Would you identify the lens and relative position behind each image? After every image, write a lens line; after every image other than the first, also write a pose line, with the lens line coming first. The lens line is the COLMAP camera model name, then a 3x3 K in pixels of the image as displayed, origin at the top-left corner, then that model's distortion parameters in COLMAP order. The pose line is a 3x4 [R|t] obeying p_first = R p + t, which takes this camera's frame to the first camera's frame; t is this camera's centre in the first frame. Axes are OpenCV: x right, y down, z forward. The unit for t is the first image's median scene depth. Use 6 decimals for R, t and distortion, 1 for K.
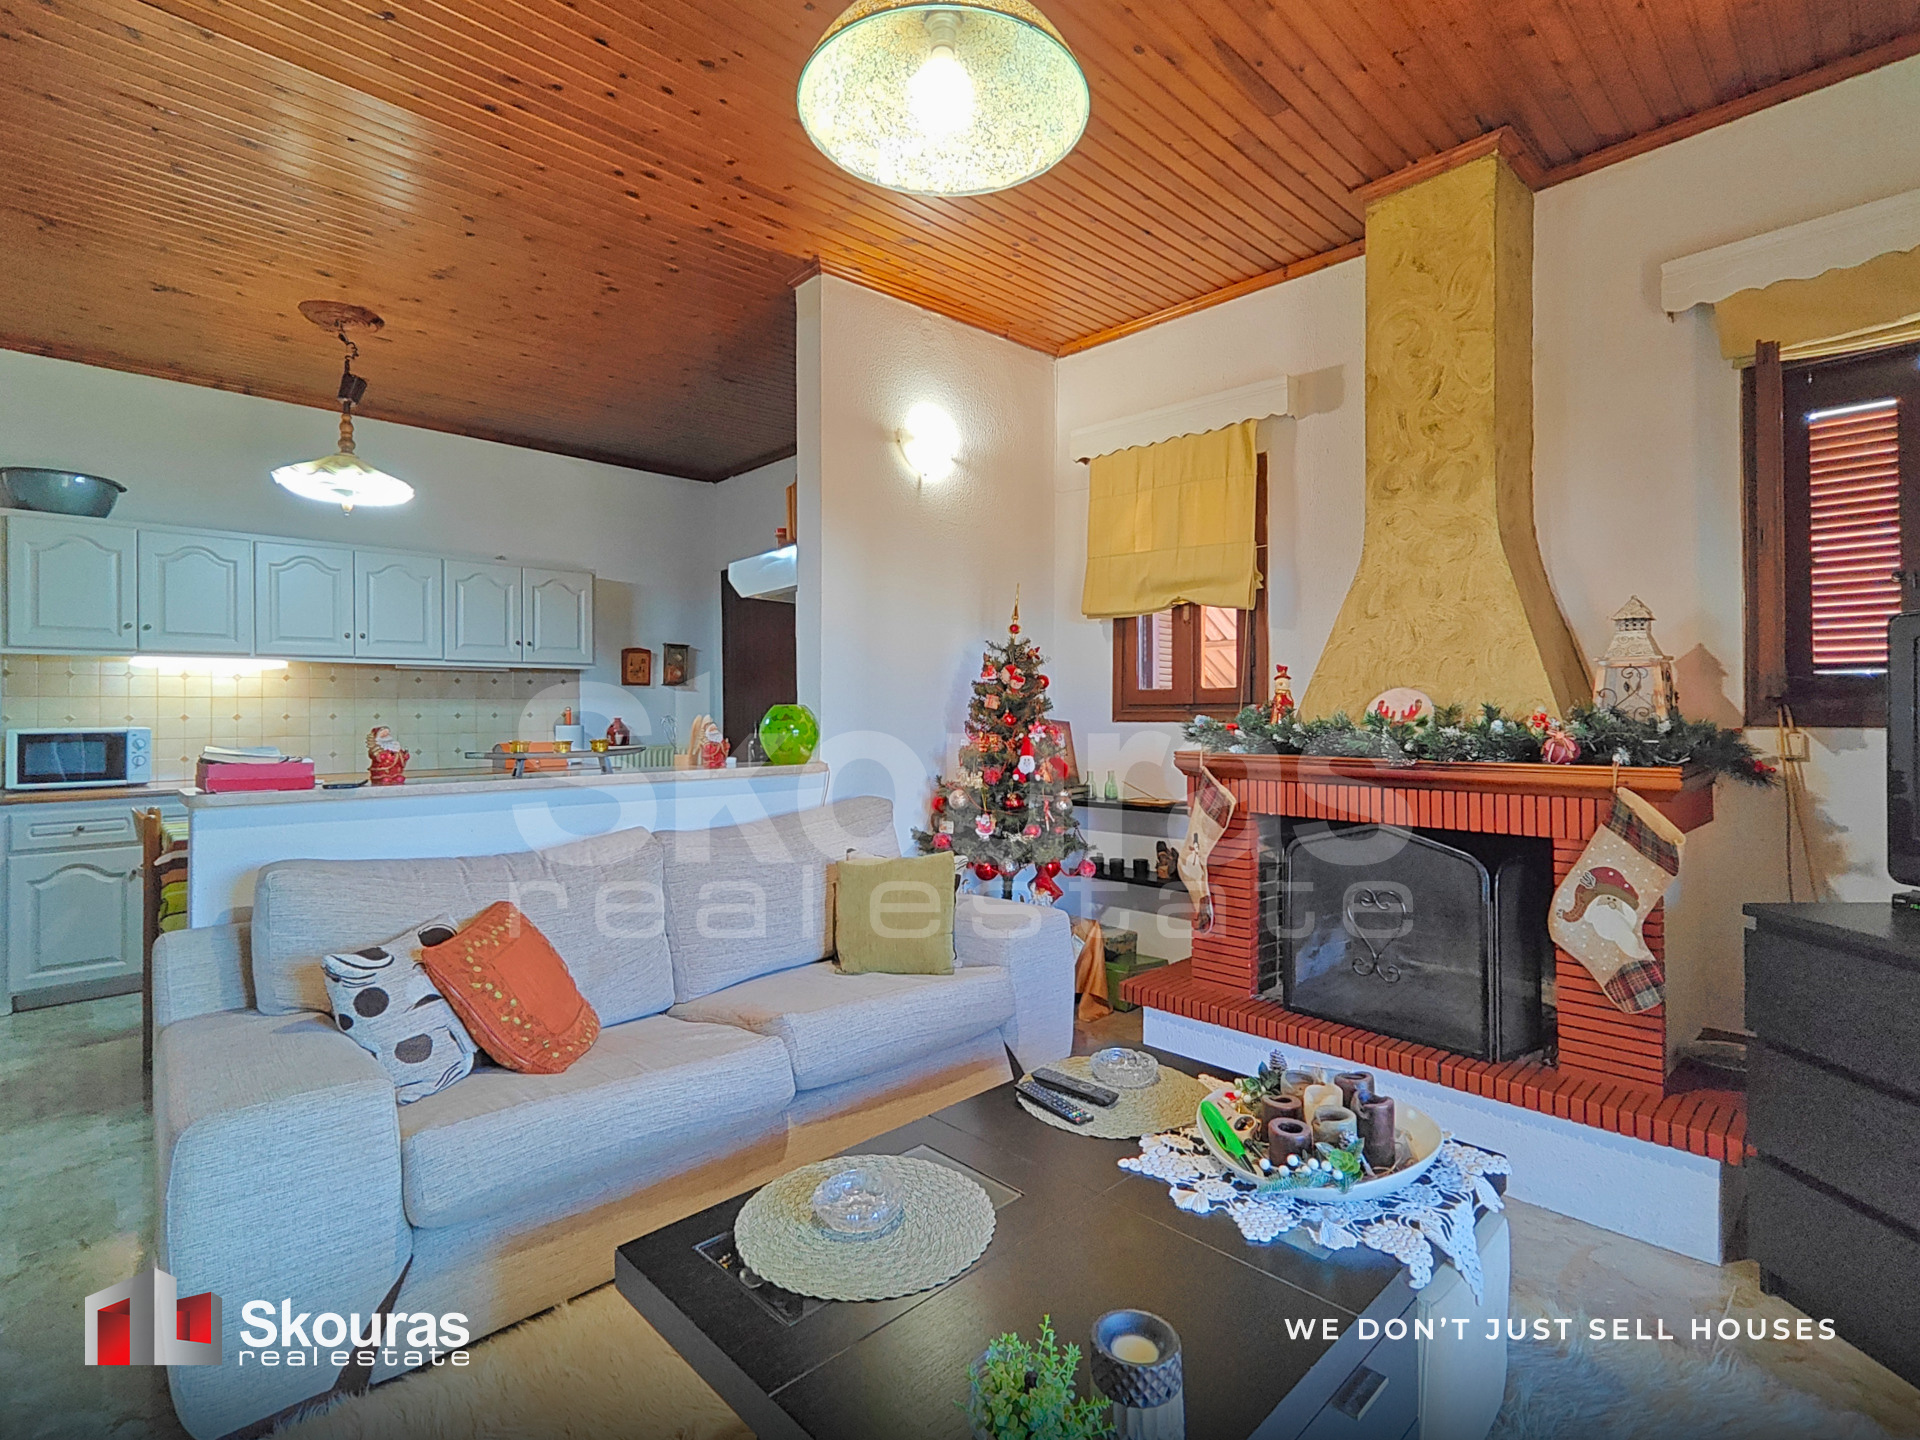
lens RADIAL K [[929.5, 0, 961.5], [0, 929.5, 707.0], [0, 0, 1]] dist [0.001188, 0.001194]
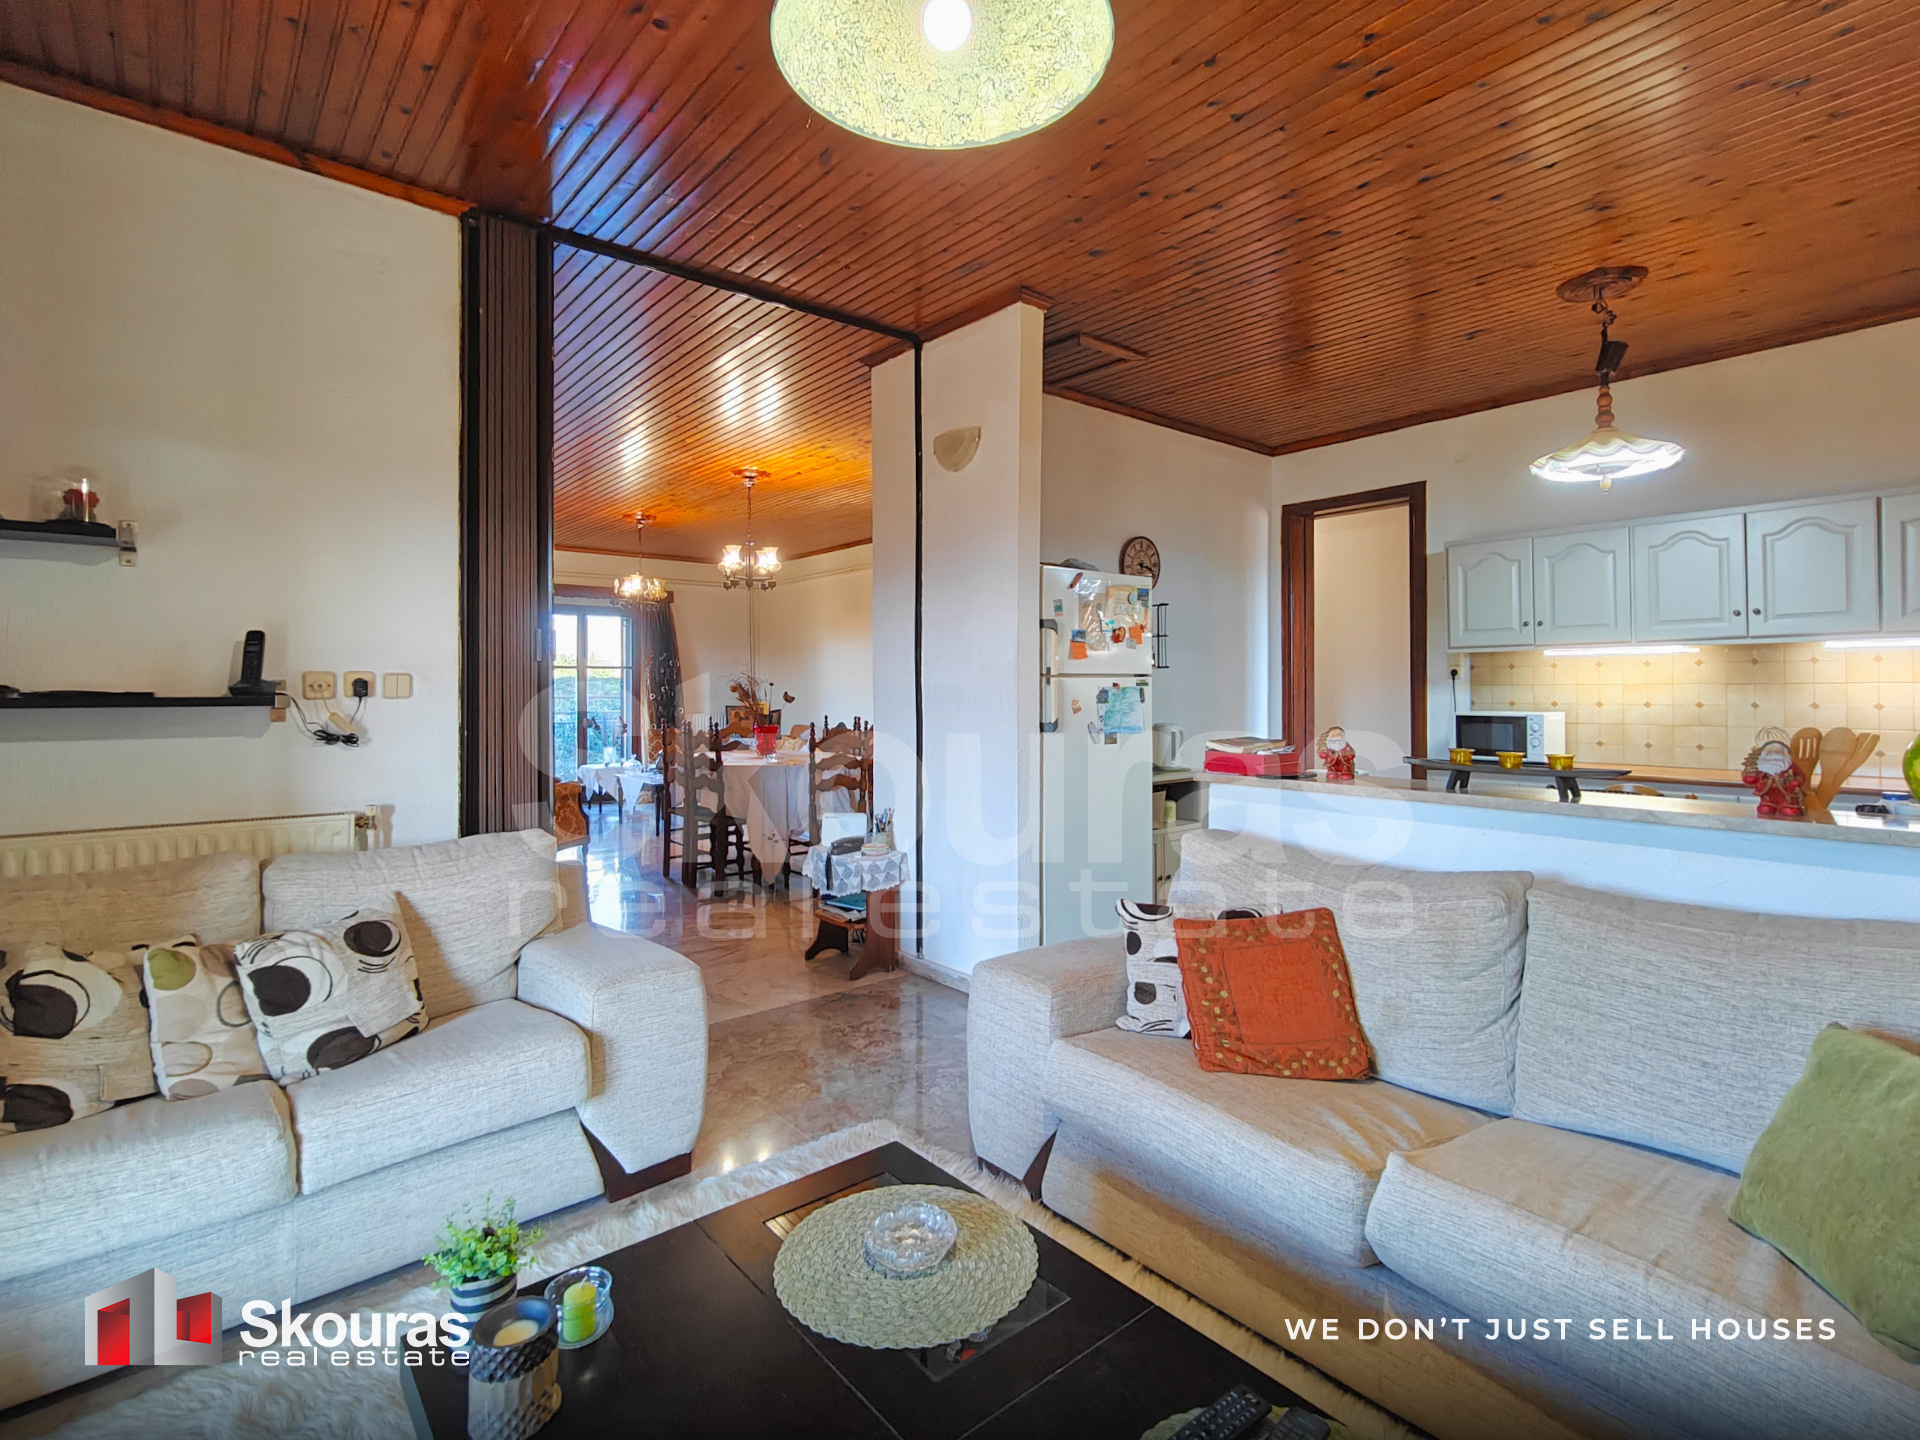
lens RADIAL K [[929.5, 0, 955.1], [0, 929.5, 679.0], [0, 0, 1]] dist [0.001188, 0.001194]
pose [[-0.063444, -0.006097, -0.997967, 0.304125], [0.007592, 0.999949, -0.006592, -0.018169], [0.997957, -0.007995, -0.063395, 0.391431]]
